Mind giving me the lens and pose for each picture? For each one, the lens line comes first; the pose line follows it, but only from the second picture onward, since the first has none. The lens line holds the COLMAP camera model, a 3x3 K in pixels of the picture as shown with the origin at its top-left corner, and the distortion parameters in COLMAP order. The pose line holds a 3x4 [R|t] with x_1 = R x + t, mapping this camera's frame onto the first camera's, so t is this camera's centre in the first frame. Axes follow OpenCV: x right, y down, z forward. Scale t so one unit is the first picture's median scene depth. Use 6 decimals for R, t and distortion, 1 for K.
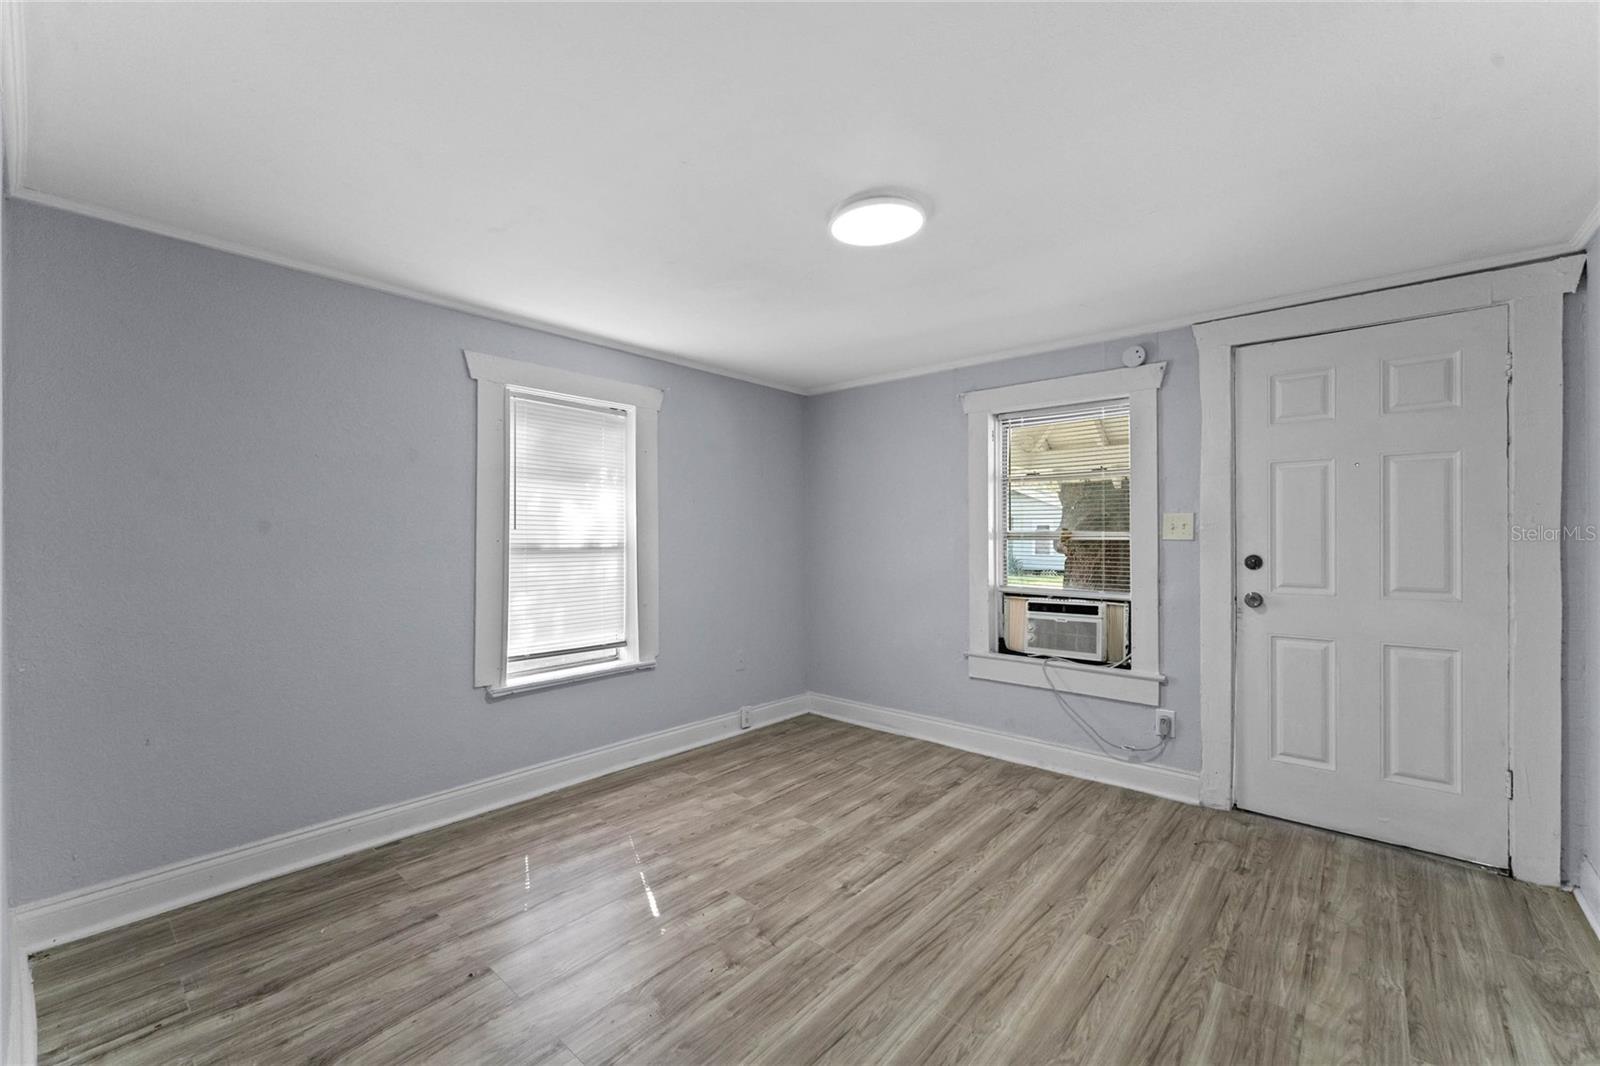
lens RADIAL K [[663.1, 0, 800.9], [0, 663.1, 531.7], [0, 0, 1]] dist [0.004773, -0.000266]
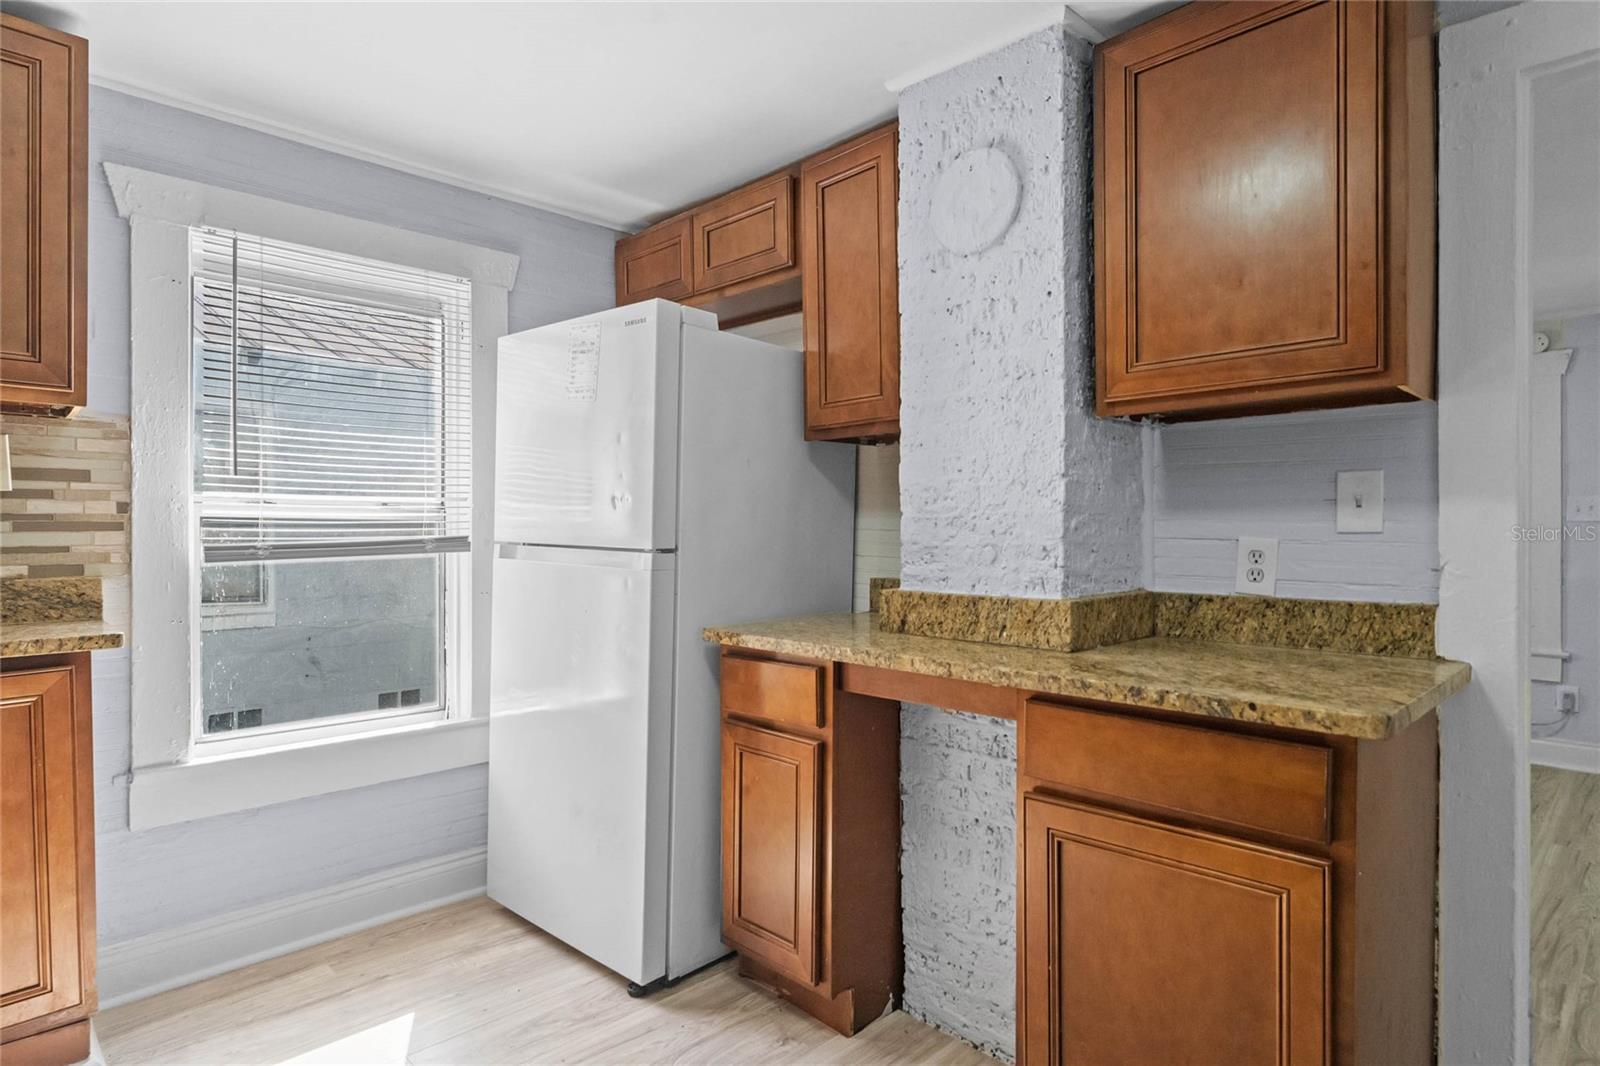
lens RADIAL K [[879.7, 0, 793.0], [0, 879.7, 539.5], [0, 0, 1]] dist [0.003240, 0.001501]
pose [[0.996897, 0.000859, -0.078718, -0.579364], [0.000070, 0.999931, 0.011789, 0.025019], [0.078723, -0.011758, 0.996827, -0.491557]]
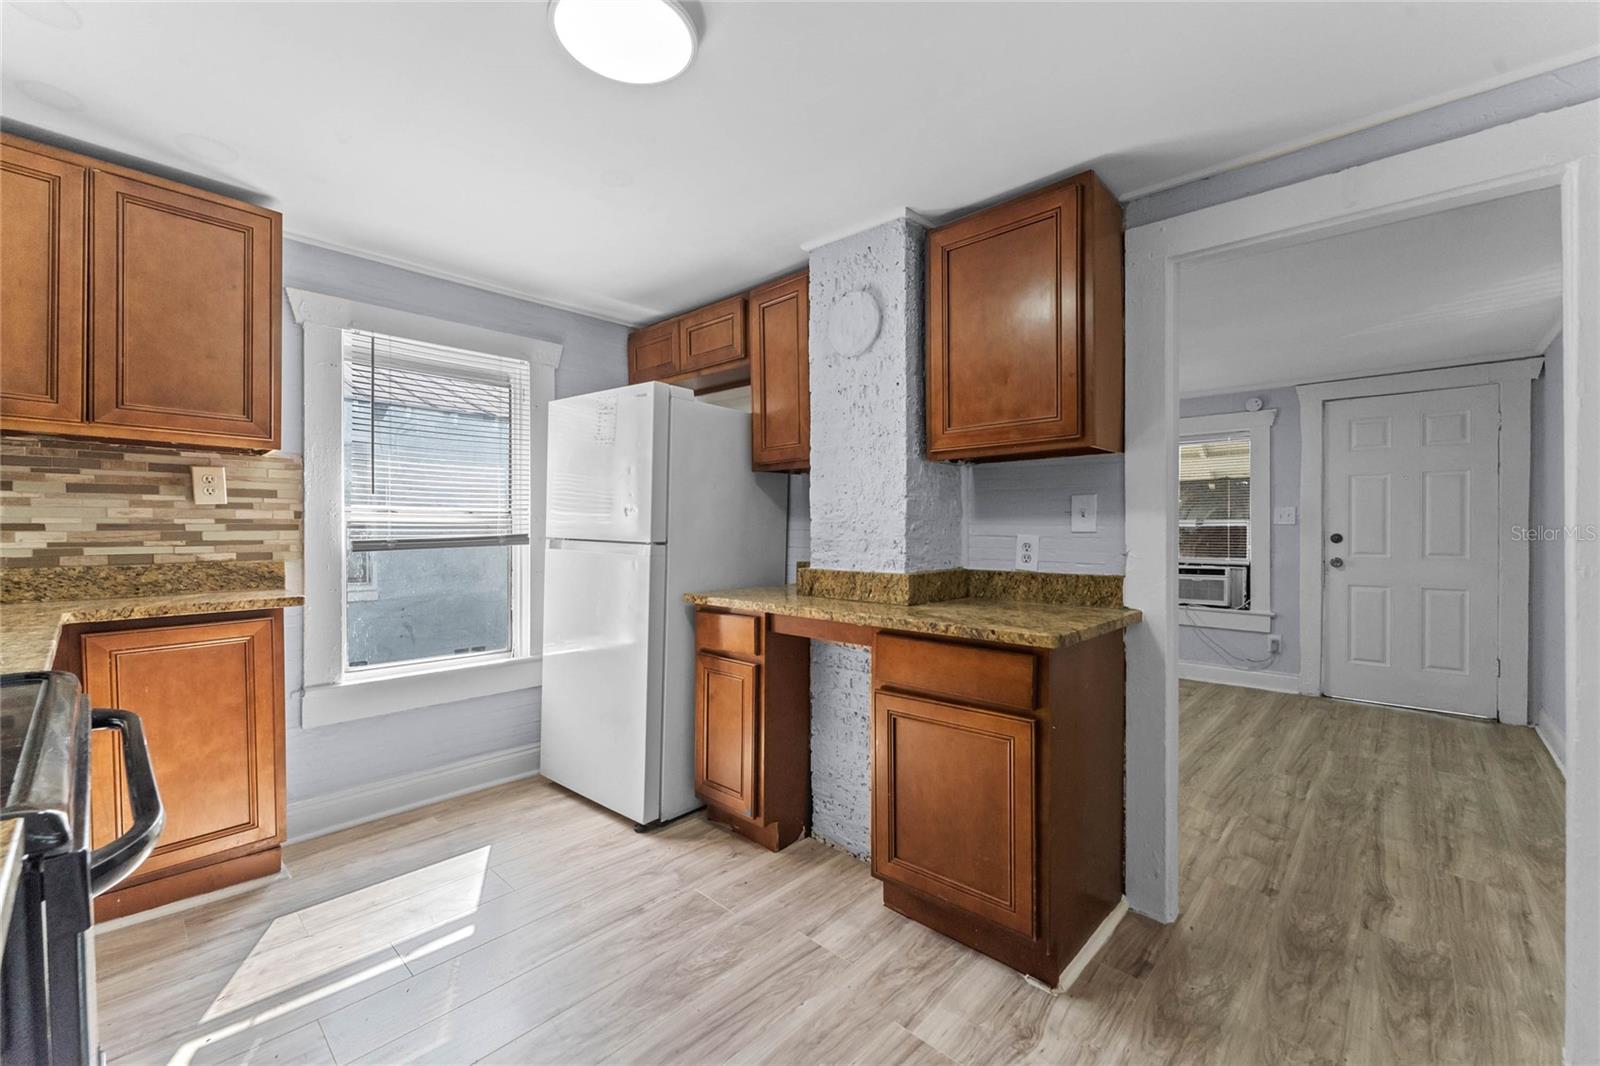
lens RADIAL K [[663.1, 0, 795.0], [0, 663.1, 534.4], [0, 0, 1]] dist [0.004773, -0.000266]
pose [[0.999307, 0.001445, -0.037204, -0.536663], [-0.001121, 0.999961, 0.008715, 0.023815], [0.037215, -0.008667, 0.999270, -0.615964]]
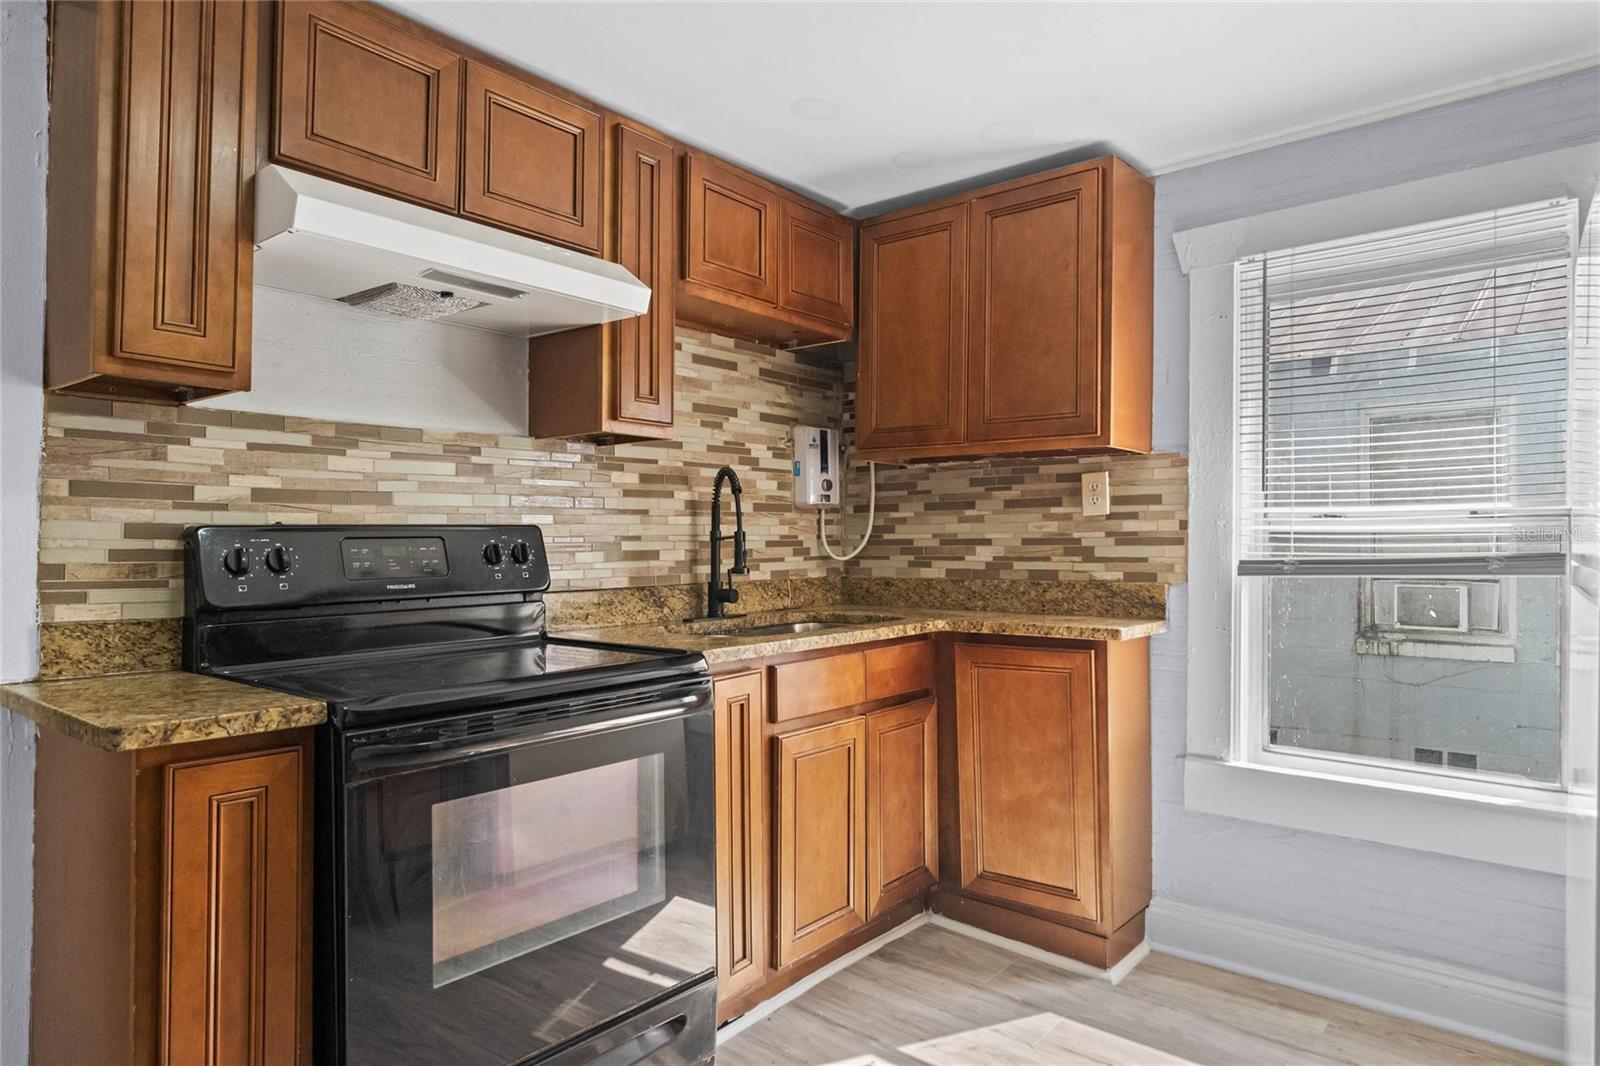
lens RADIAL K [[957.7, 0, 778.1], [0, 957.7, 532.1], [0, 0, 1]] dist [-0.000119, 0.000200]
pose [[-0.000895, -0.014216, -0.999899, -0.275799], [-0.002998, 0.999894, -0.014213, 0.028224], [0.999995, 0.002985, -0.000937, -0.195053]]
